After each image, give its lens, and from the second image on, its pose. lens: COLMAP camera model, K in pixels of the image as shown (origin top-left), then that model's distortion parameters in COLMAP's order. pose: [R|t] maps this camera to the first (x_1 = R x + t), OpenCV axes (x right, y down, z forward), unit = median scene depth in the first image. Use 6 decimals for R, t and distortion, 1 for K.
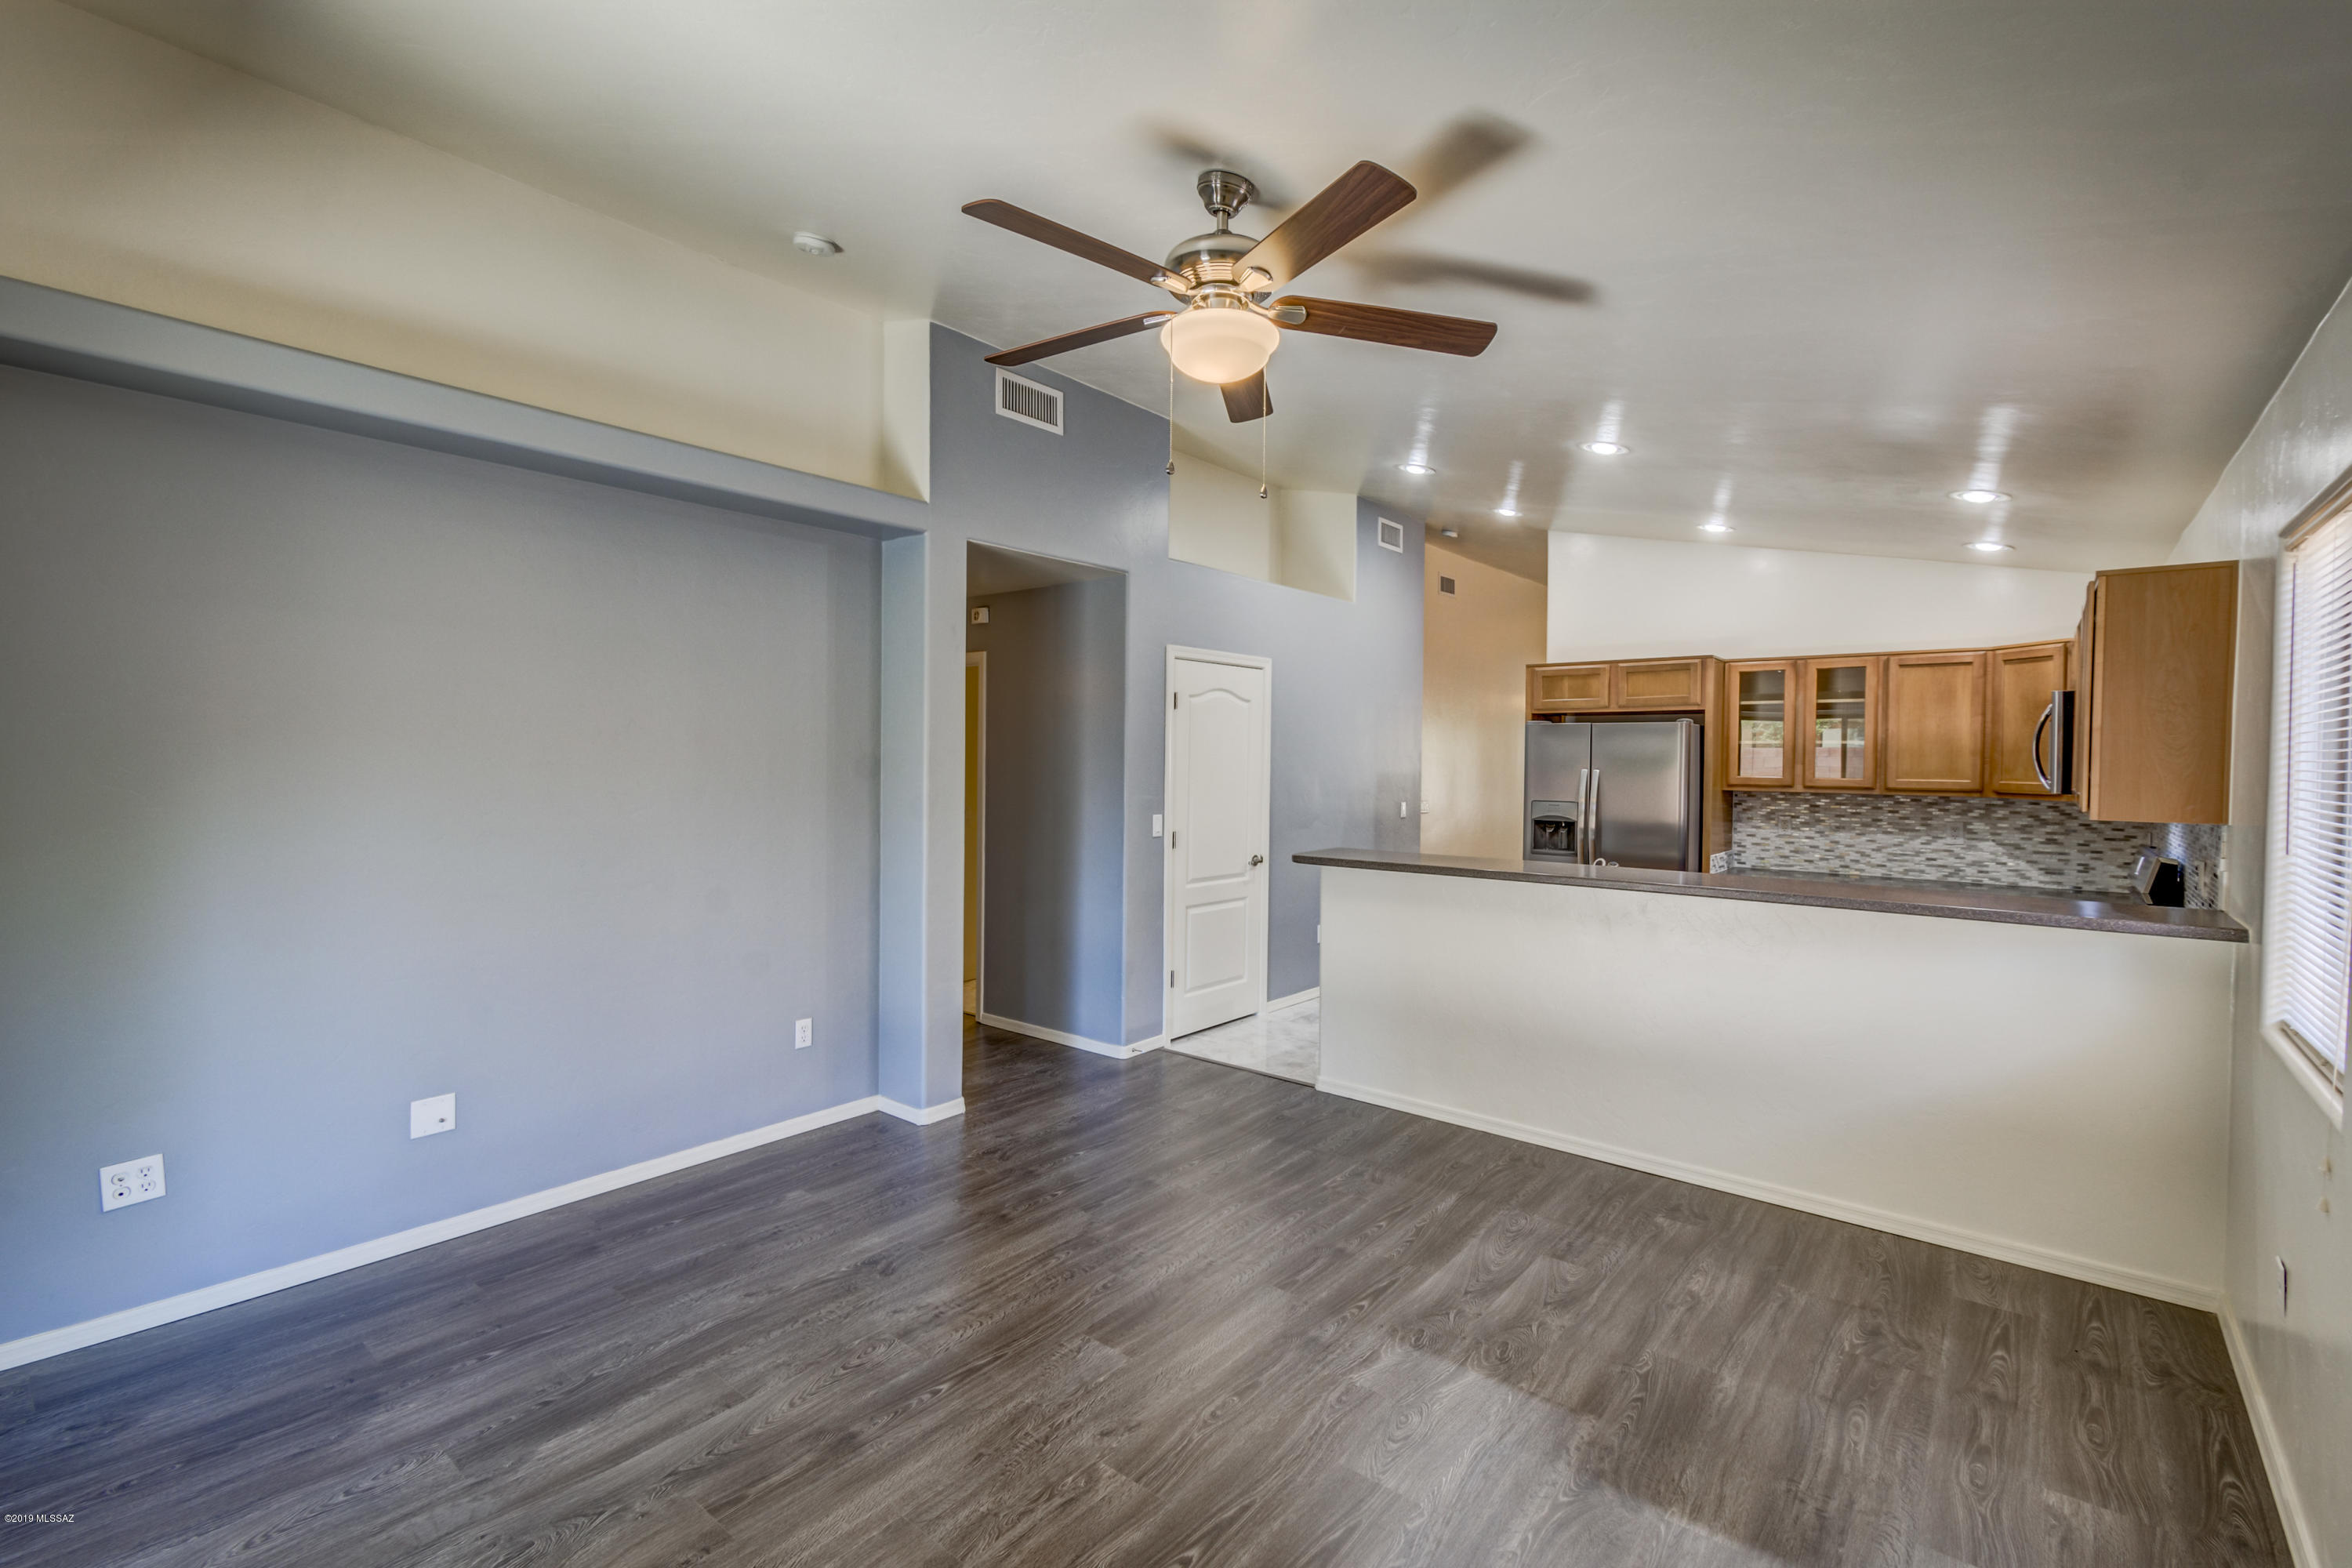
lens RADIAL K [[1041.0, 0, 1173.2], [0, 1041.0, 774.9], [0, 0, 1]] dist [0.003837, -0.000768]
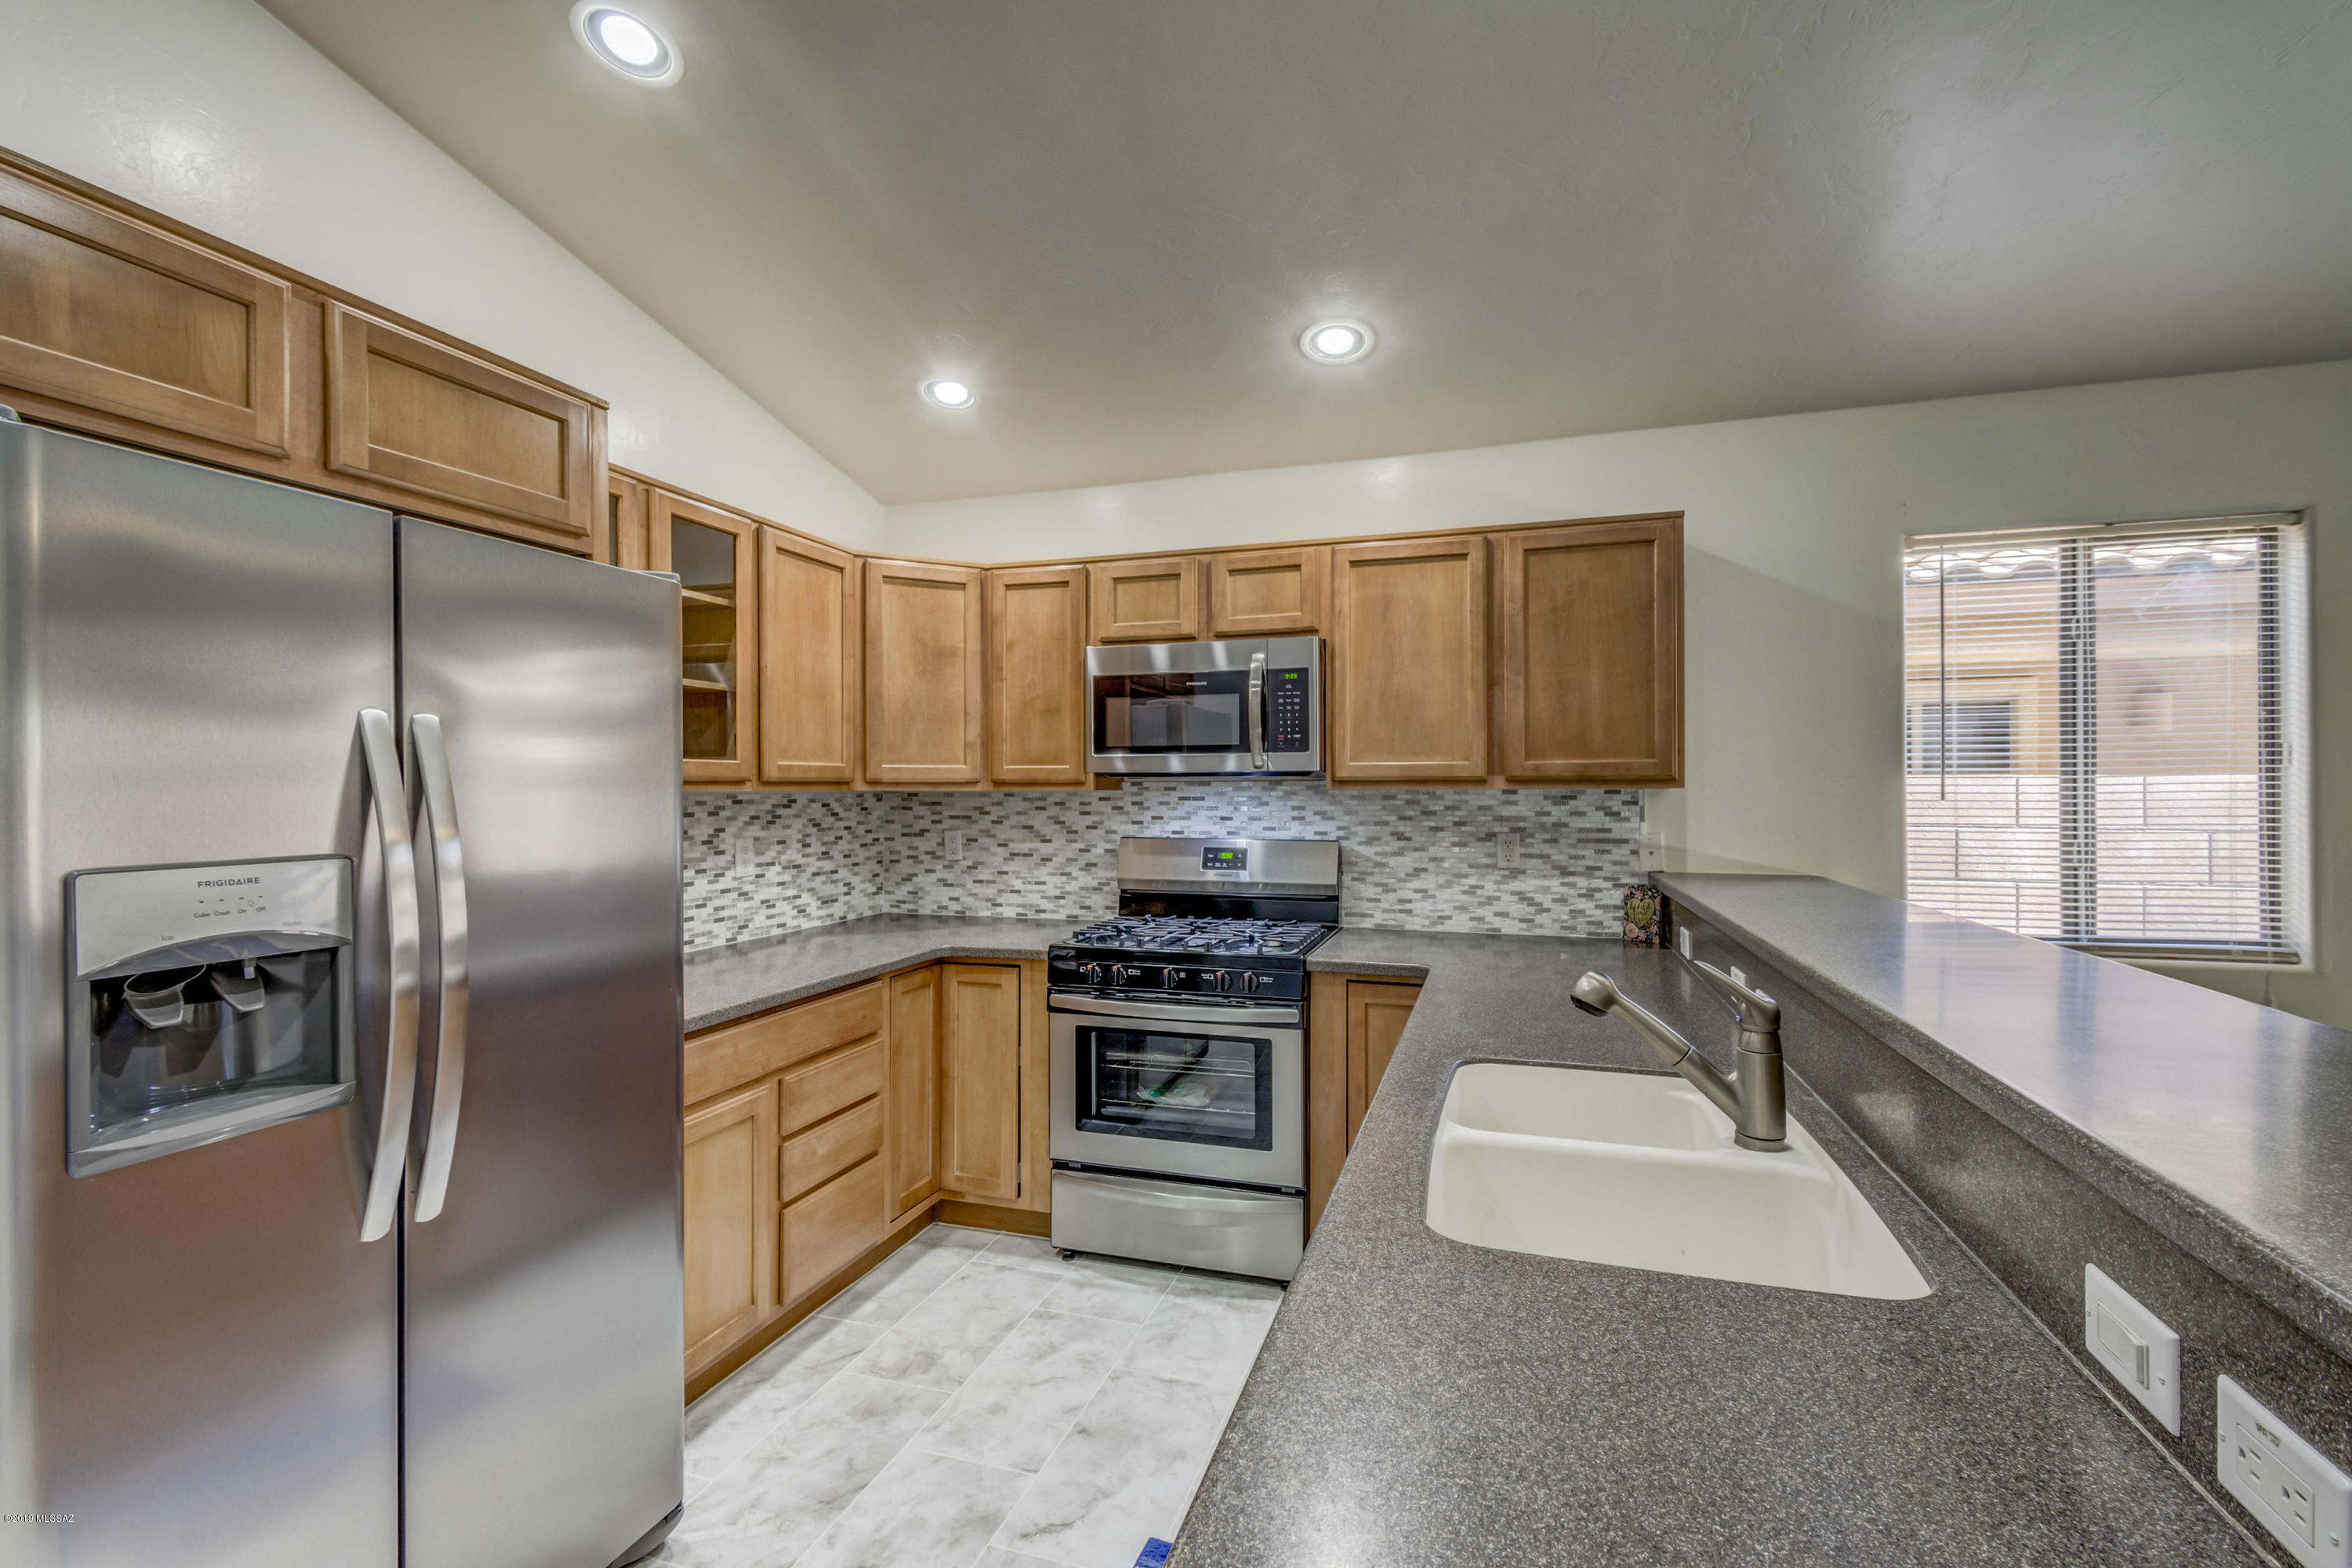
lens RADIAL K [[1031.1, 0, 1191.3], [0, 1031.1, 780.3], [0, 0, 1]] dist [0.008615, -0.005251]
pose [[-0.378789, -0.002435, 0.925480, 0.130600], [0.016313, 0.999824, 0.009307, 0.012348], [-0.925339, 0.018622, -0.378682, 1.022283]]
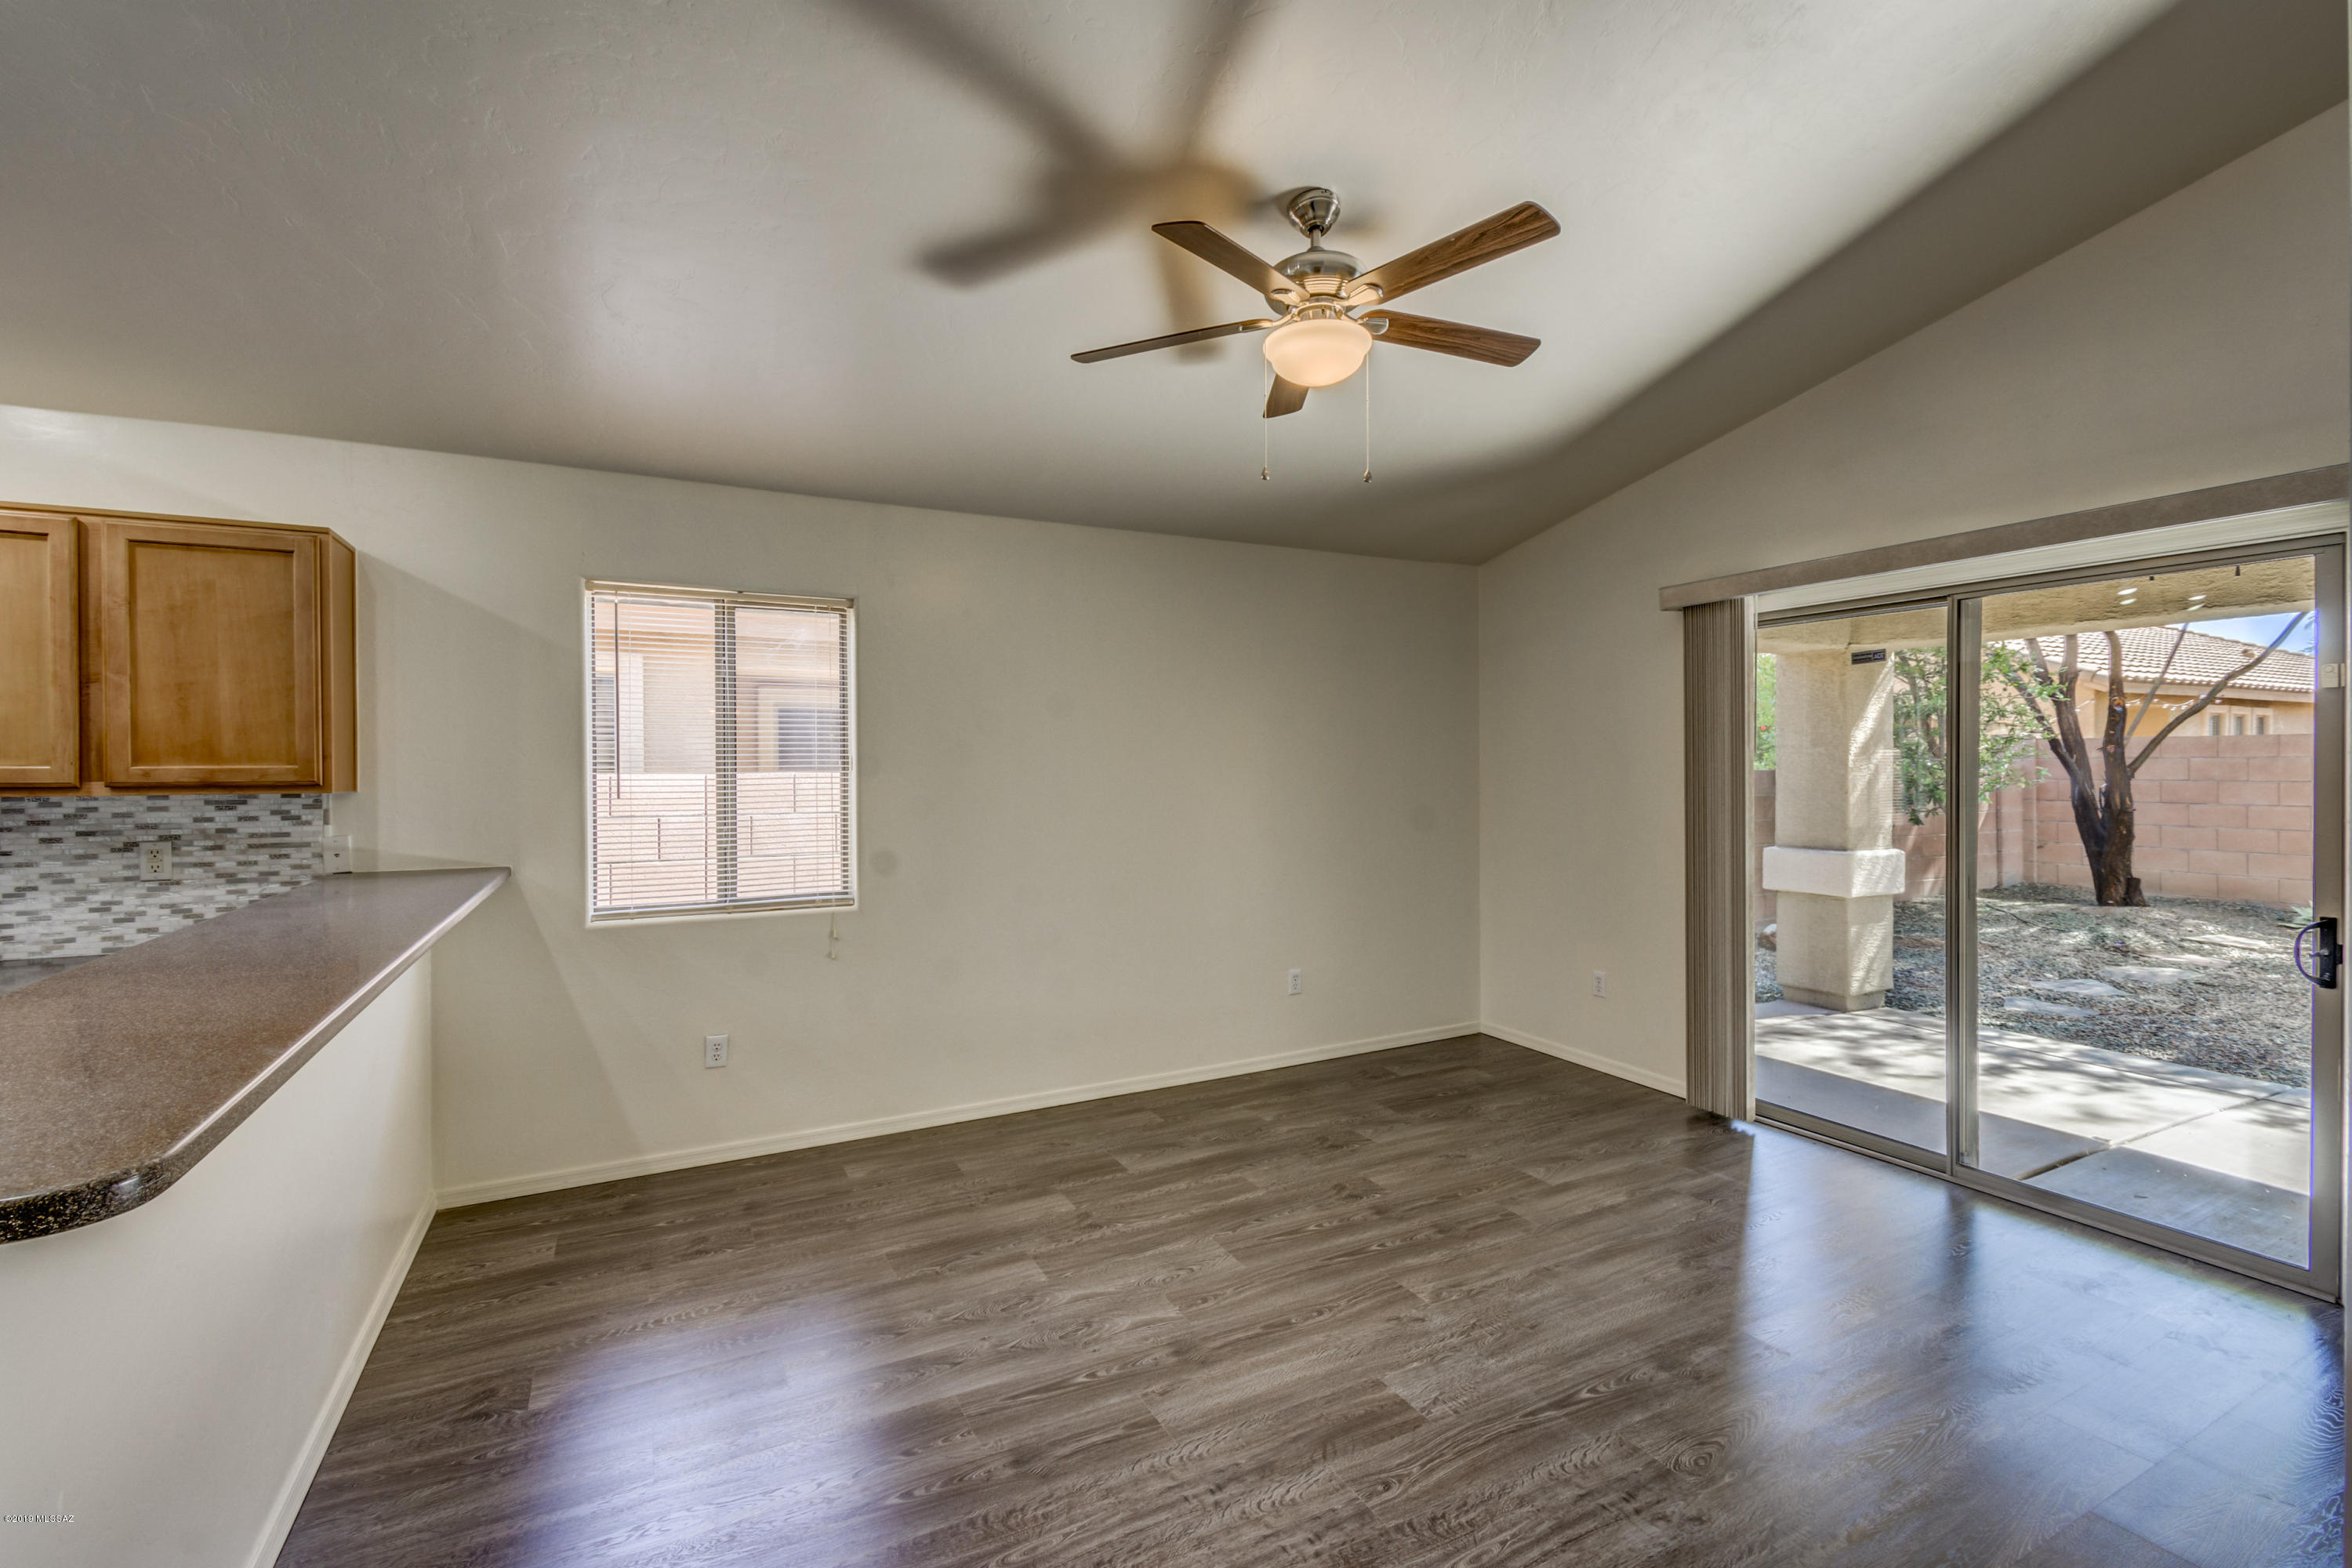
lens RADIAL K [[1031.1, 0, 1191.3], [0, 1031.1, 780.3], [0, 0, 1]] dist [0.008615, -0.005251]
pose [[-0.926595, -0.010128, 0.375924, -0.110442], [0.001850, 0.999502, 0.031490, 0.001933], [-0.376056, 0.029874, -0.926115, 0.929960]]
